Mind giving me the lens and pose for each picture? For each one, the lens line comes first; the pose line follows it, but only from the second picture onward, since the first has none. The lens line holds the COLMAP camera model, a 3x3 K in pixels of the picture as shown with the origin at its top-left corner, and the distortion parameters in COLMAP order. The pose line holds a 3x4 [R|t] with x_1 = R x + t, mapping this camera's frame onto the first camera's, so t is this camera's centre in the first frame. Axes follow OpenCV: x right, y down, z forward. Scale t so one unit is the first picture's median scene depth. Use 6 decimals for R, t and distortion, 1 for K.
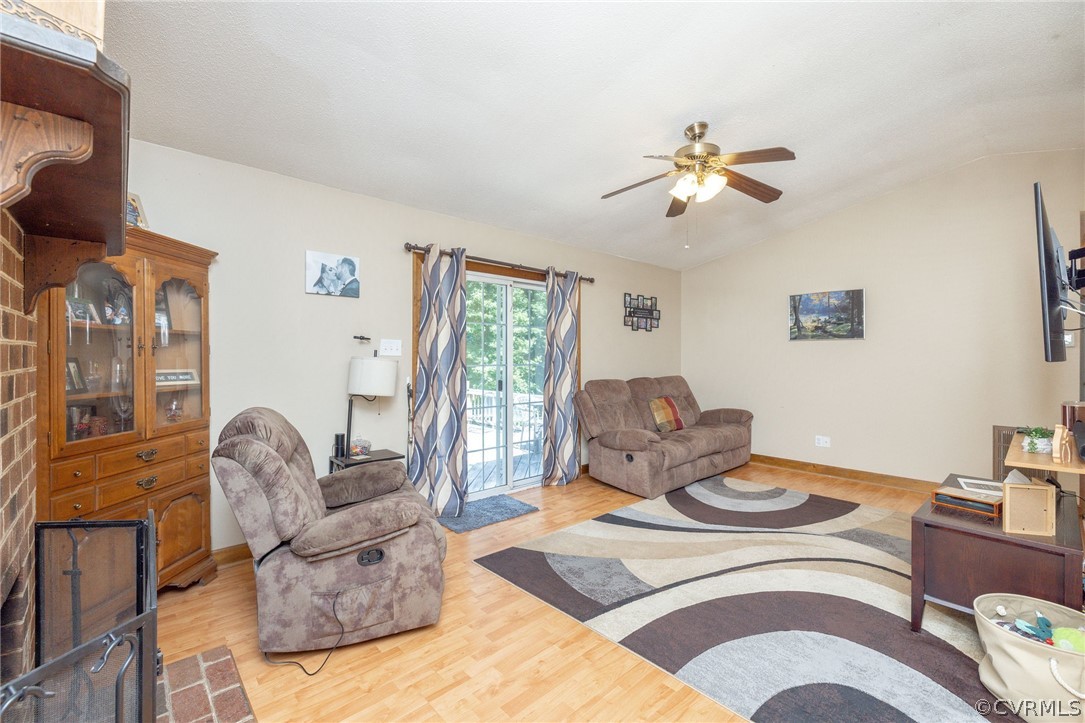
lens RADIAL K [[460.2, 0, 533.6], [0, 460.2, 356.7], [0, 0, 1]] dist [-0.003083, 0.000383]
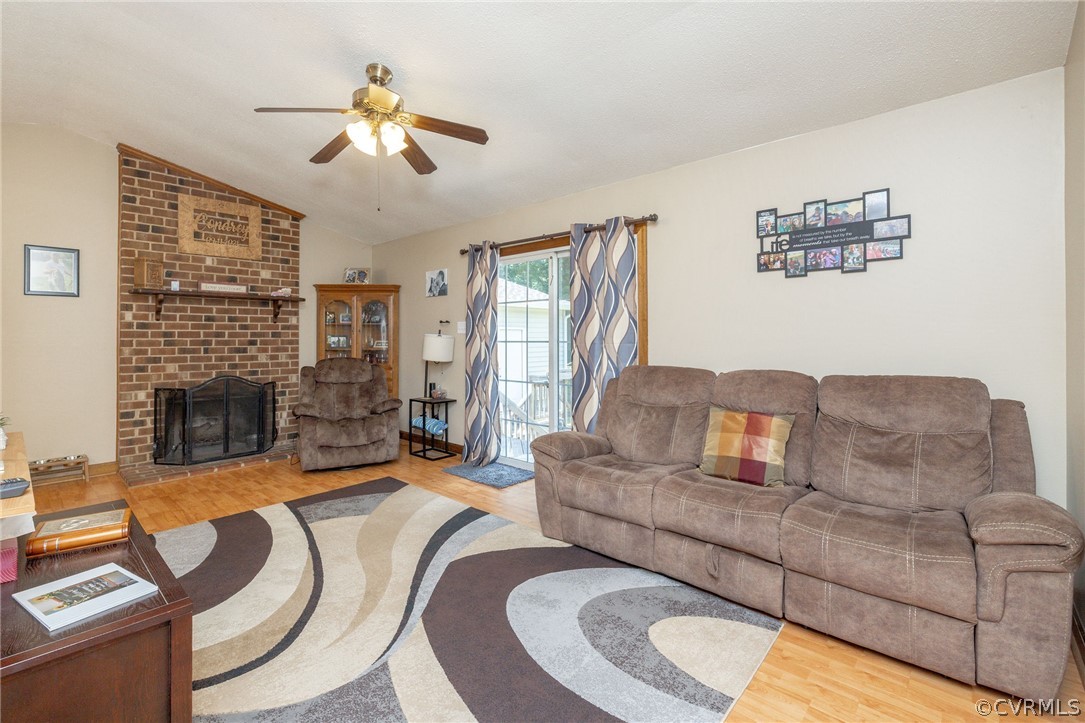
lens RADIAL K [[489.6, 0, 536.5], [0, 489.6, 338.7], [0, 0, 1]] dist [0.000476, 0.000206]
pose [[0.090236, -0.004164, -0.995912, 1.142049], [0.000700, 0.999991, -0.004118, 0.018907], [0.995920, -0.000326, 0.090238, 1.059898]]
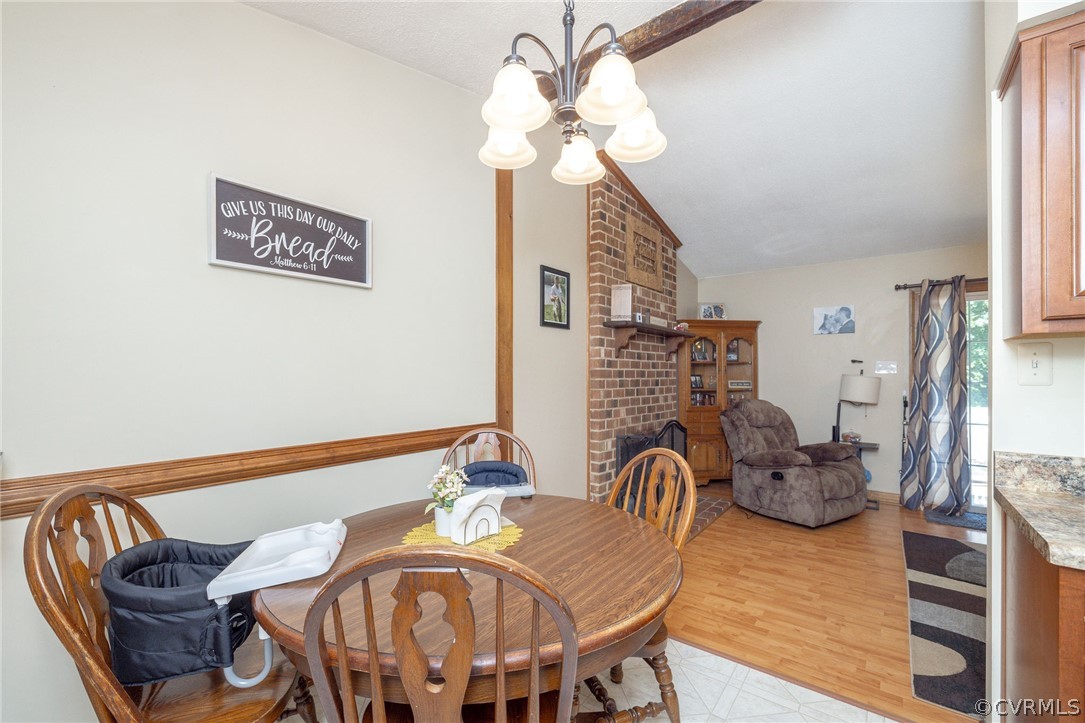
lens RADIAL K [[460.2, 0, 541.6], [0, 460.2, 377.3], [0, 0, 1]] dist [-0.003083, 0.000383]
pose [[0.185890, -0.001592, -0.982569, 0.767446], [-0.001288, 0.999997, -0.001864, 0.011902], [0.982570, 0.001612, 0.185887, -0.192993]]
